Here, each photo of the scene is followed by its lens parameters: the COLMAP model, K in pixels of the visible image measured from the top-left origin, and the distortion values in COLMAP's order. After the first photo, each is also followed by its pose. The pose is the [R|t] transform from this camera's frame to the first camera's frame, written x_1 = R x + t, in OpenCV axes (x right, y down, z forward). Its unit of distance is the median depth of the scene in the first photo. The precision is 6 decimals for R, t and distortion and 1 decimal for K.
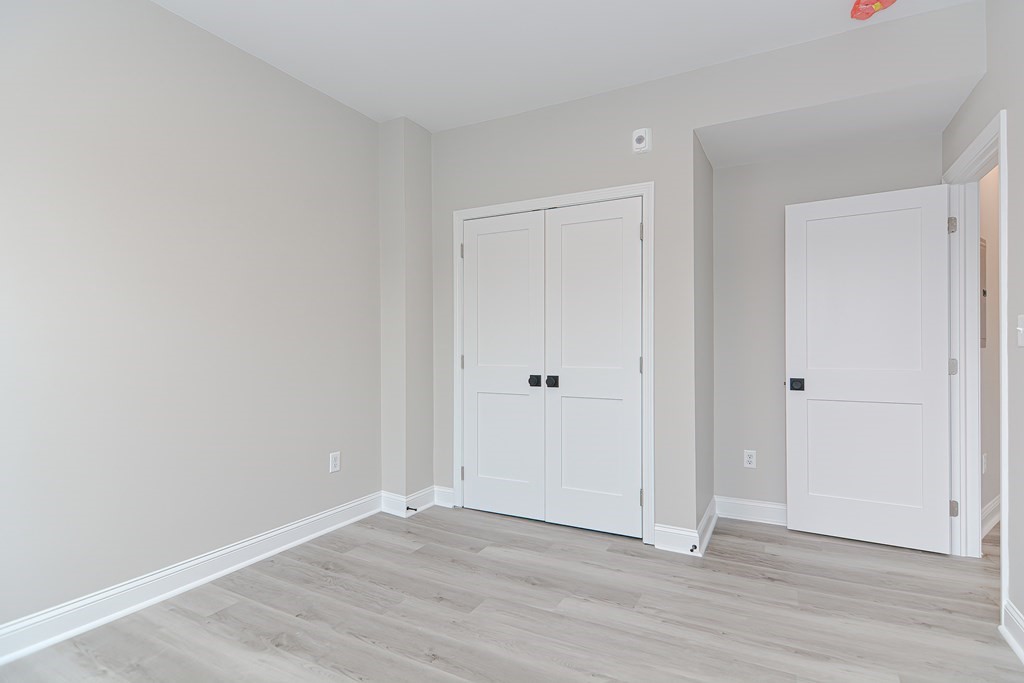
lens RADIAL K [[500.5, 0, 513.0], [0, 500.5, 348.7], [0, 0, 1]] dist [0.024694, -0.013332]
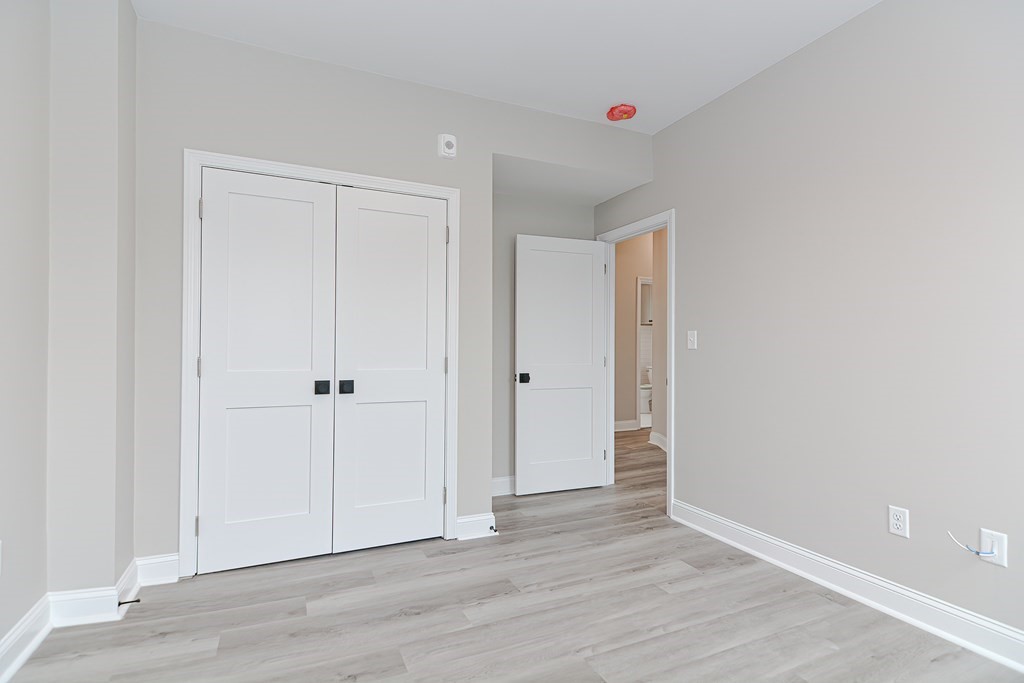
lens RADIAL K [[500.5, 0, 513.0], [0, 500.5, 348.7], [0, 0, 1]] dist [0.024694, -0.013332]
pose [[0.623567, 0.004391, 0.781758, -0.466121], [-0.001292, 0.999989, -0.004587, 0.003233], [-0.781769, 0.001850, 0.623566, 0.263995]]
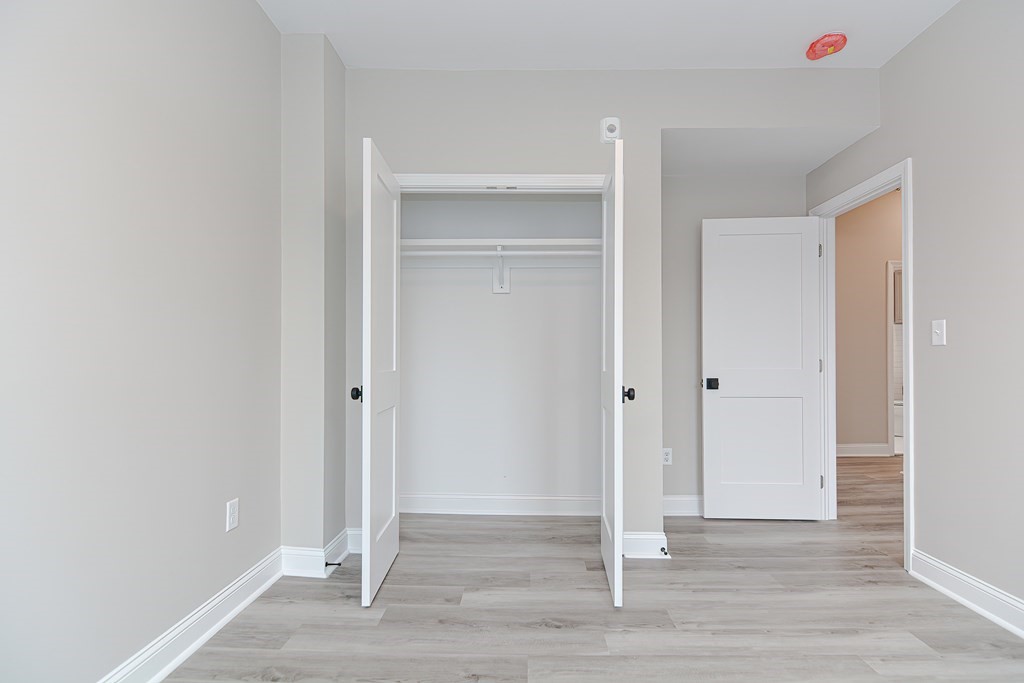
lens RADIAL K [[508.8, 0, 516.7], [0, 508.8, 354.4], [0, 0, 1]] dist [0.022449, -0.012651]
pose [[0.886843, 0.006919, 0.462019, -0.350462], [-0.002618, 0.999947, -0.009950, 0.020635], [-0.462064, 0.007615, 0.886814, 0.232623]]
